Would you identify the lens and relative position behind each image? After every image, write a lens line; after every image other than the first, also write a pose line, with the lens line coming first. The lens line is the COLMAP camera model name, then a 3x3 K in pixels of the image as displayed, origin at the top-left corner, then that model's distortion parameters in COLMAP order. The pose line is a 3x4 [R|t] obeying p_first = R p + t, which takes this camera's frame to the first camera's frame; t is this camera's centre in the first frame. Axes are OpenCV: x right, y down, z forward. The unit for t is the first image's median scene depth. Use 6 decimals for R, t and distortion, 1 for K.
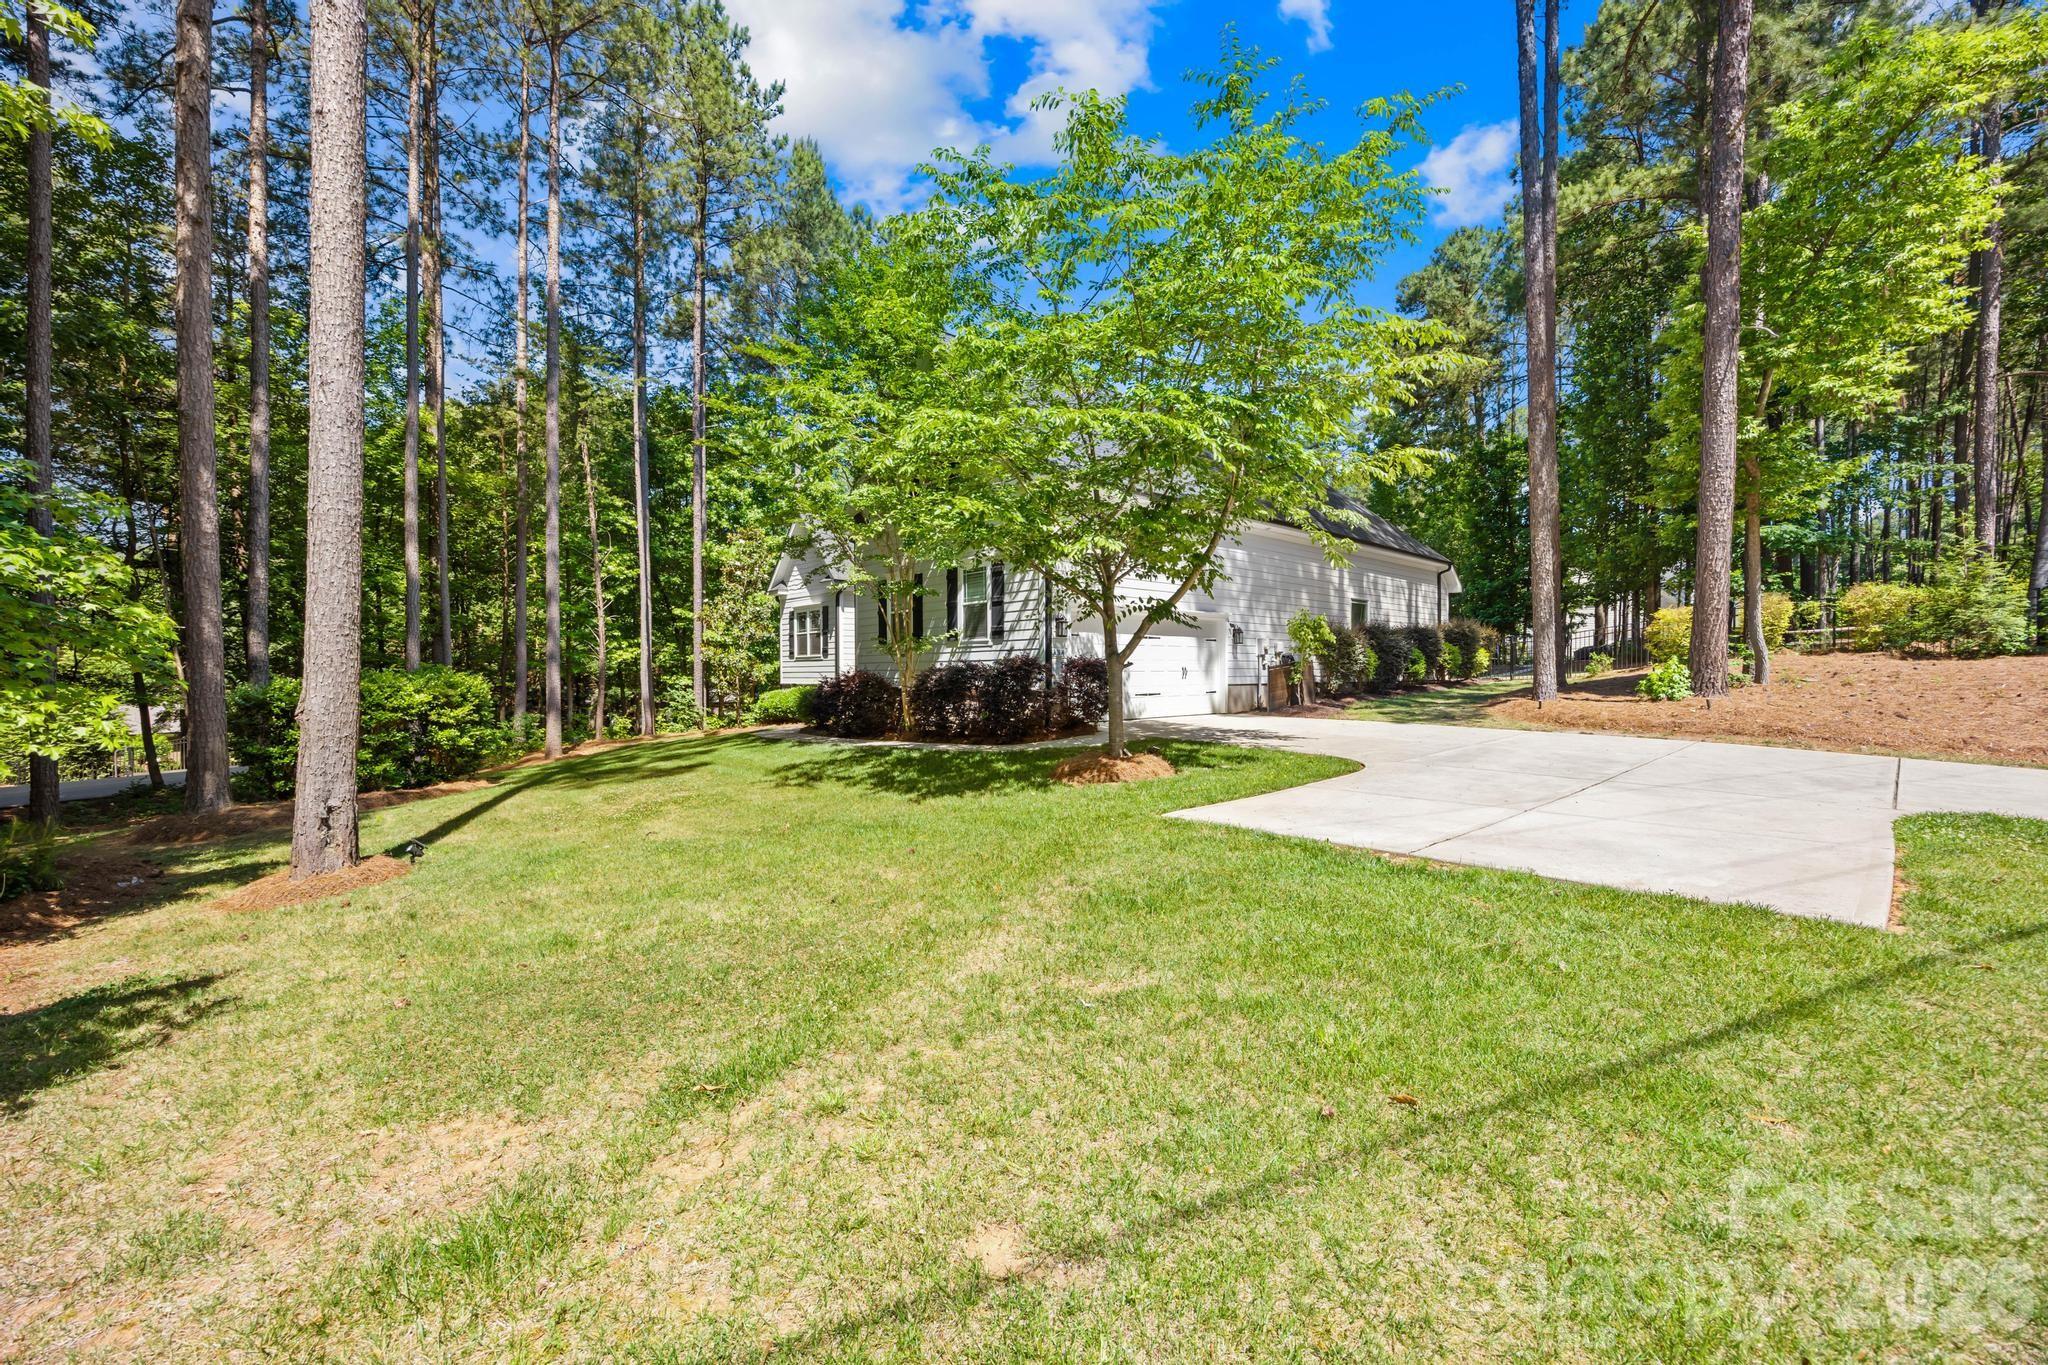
lens RADIAL K [[793.2, 0, 1024.6], [0, 793.2, 677.0], [0, 0, 1]] dist [-0.003052, -0.000099]
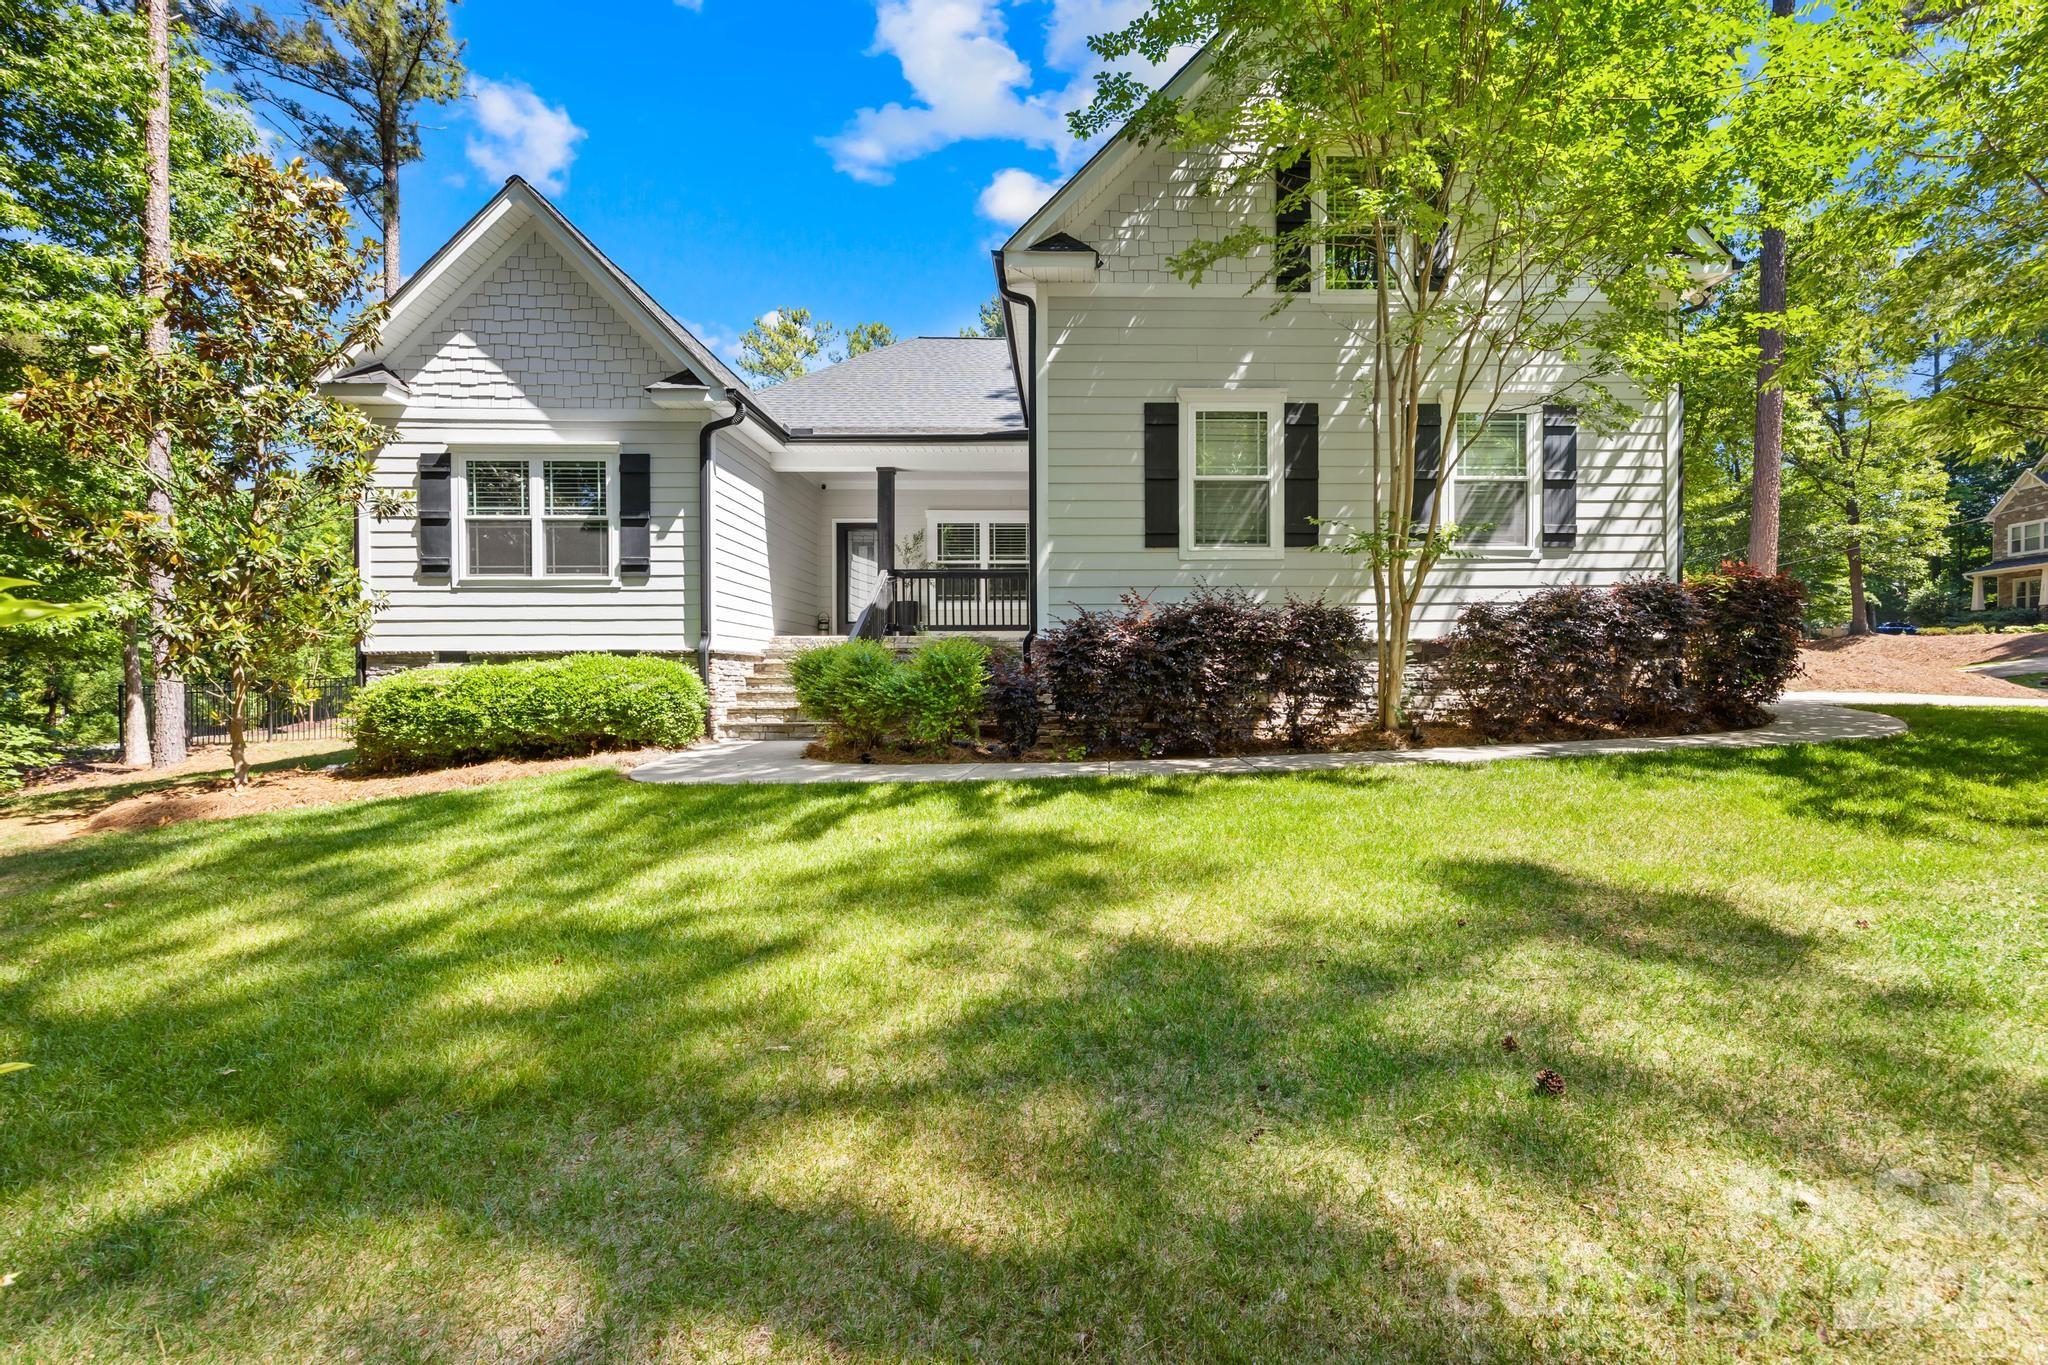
lens RADIAL K [[793.2, 0, 1039.2], [0, 793.2, 691.2], [0, 0, 1]] dist [-0.003052, -0.000099]
pose [[0.631905, -0.011085, 0.774966, -0.653241], [0.005131, 0.999936, 0.010119, 0.041792], [-0.775029, -0.002417, 0.631922, 0.879492]]
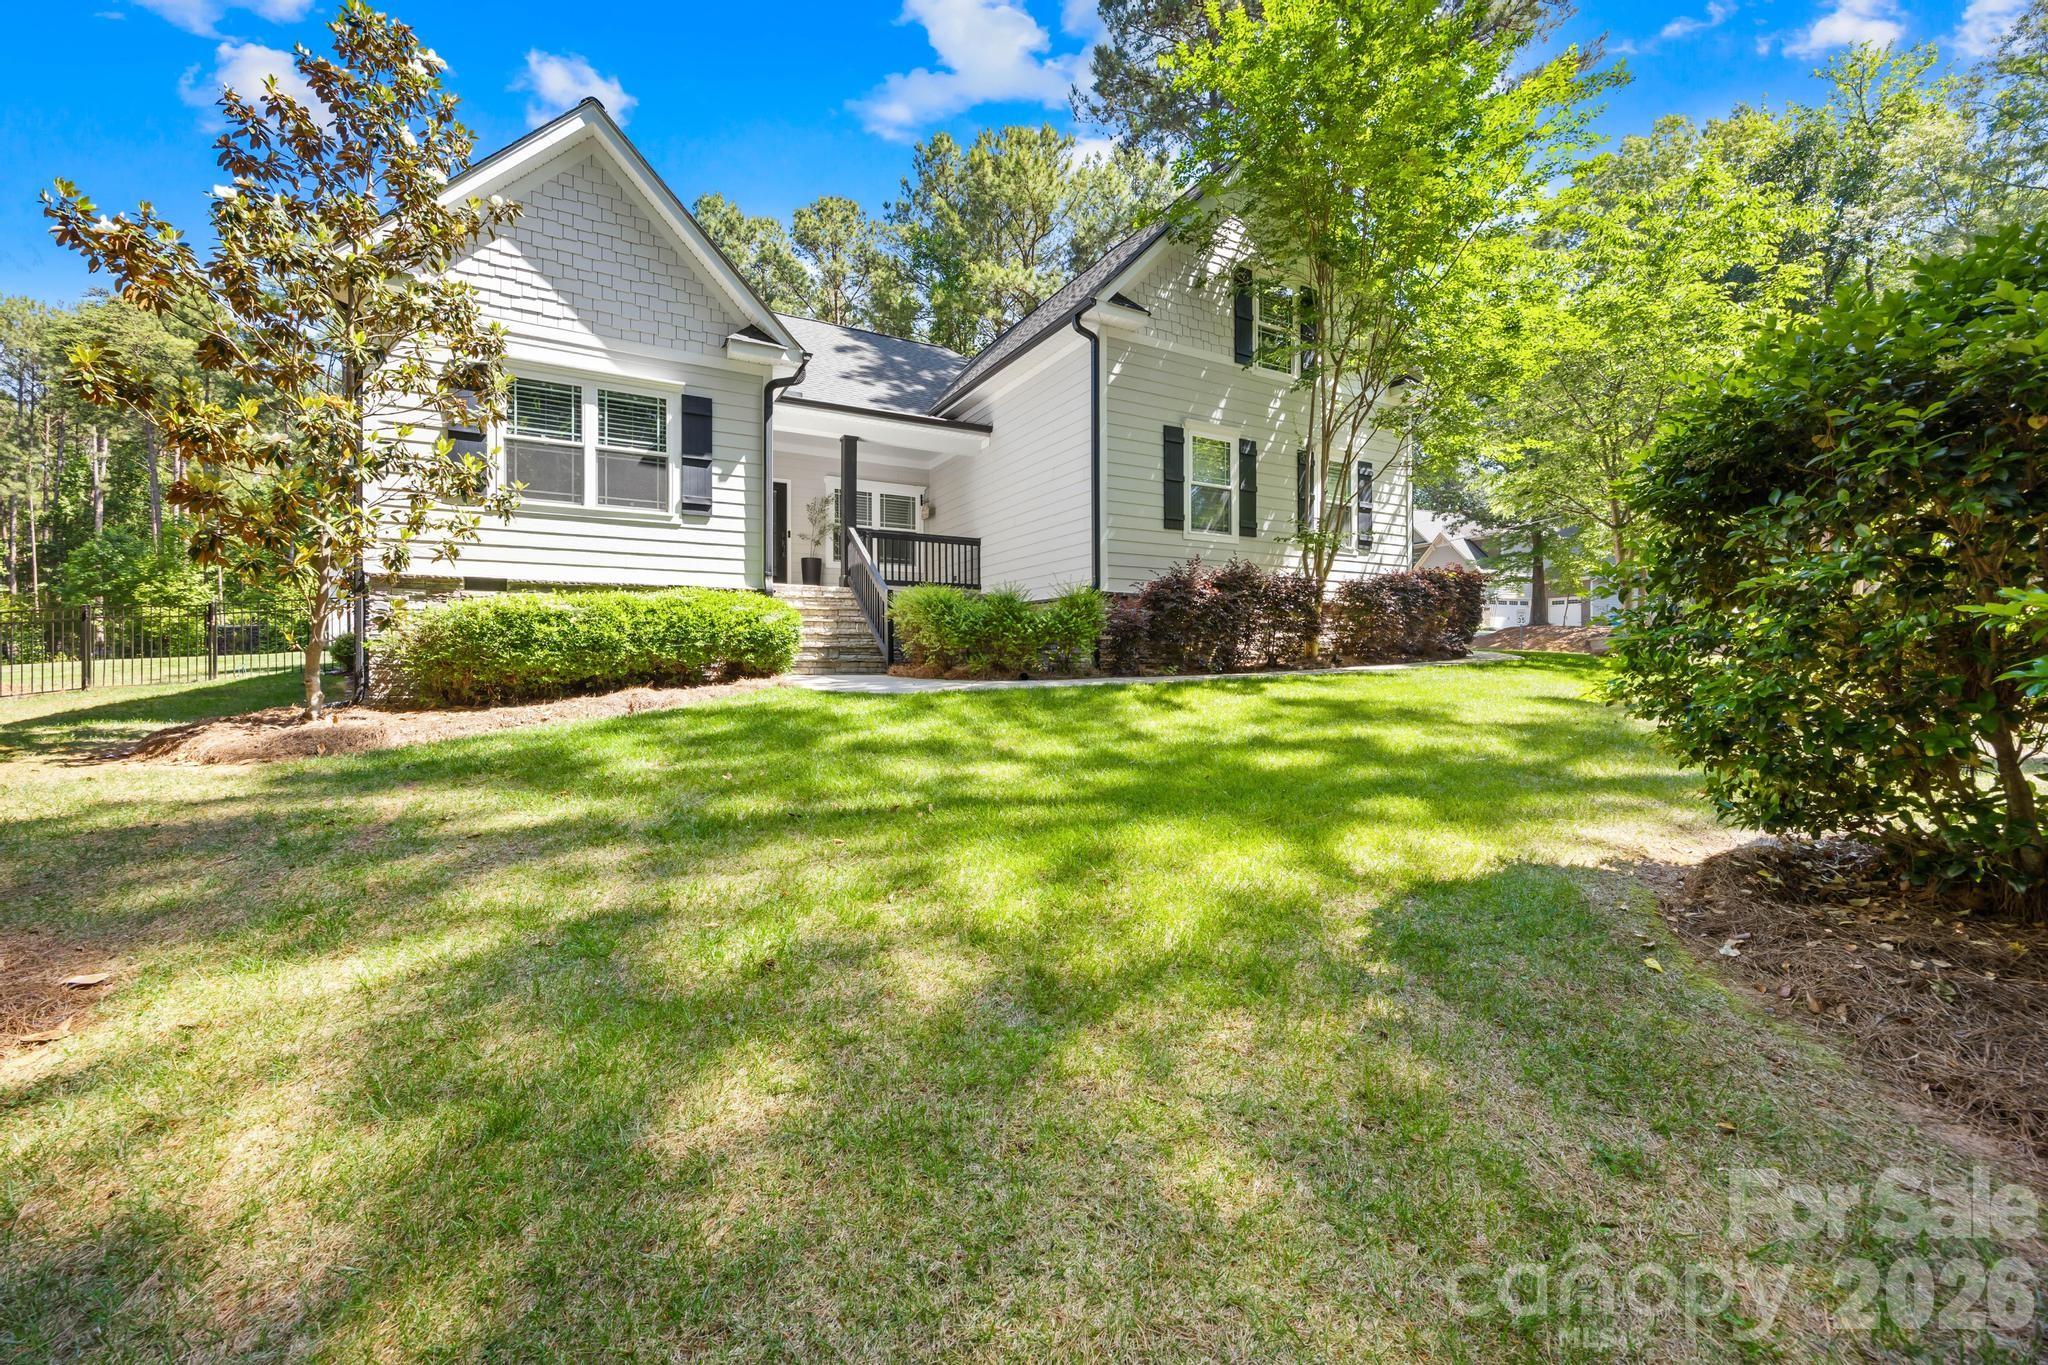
lens RADIAL K [[793.2, 0, 1022.5], [0, 793.2, 666.1], [0, 0, 1]] dist [-0.003052, -0.000099]
pose [[0.210663, 0.006207, 0.977539, -0.930643], [0.004434, 0.999963, -0.007305, 0.082330], [-0.977549, 0.005874, 0.210627, 1.123369]]
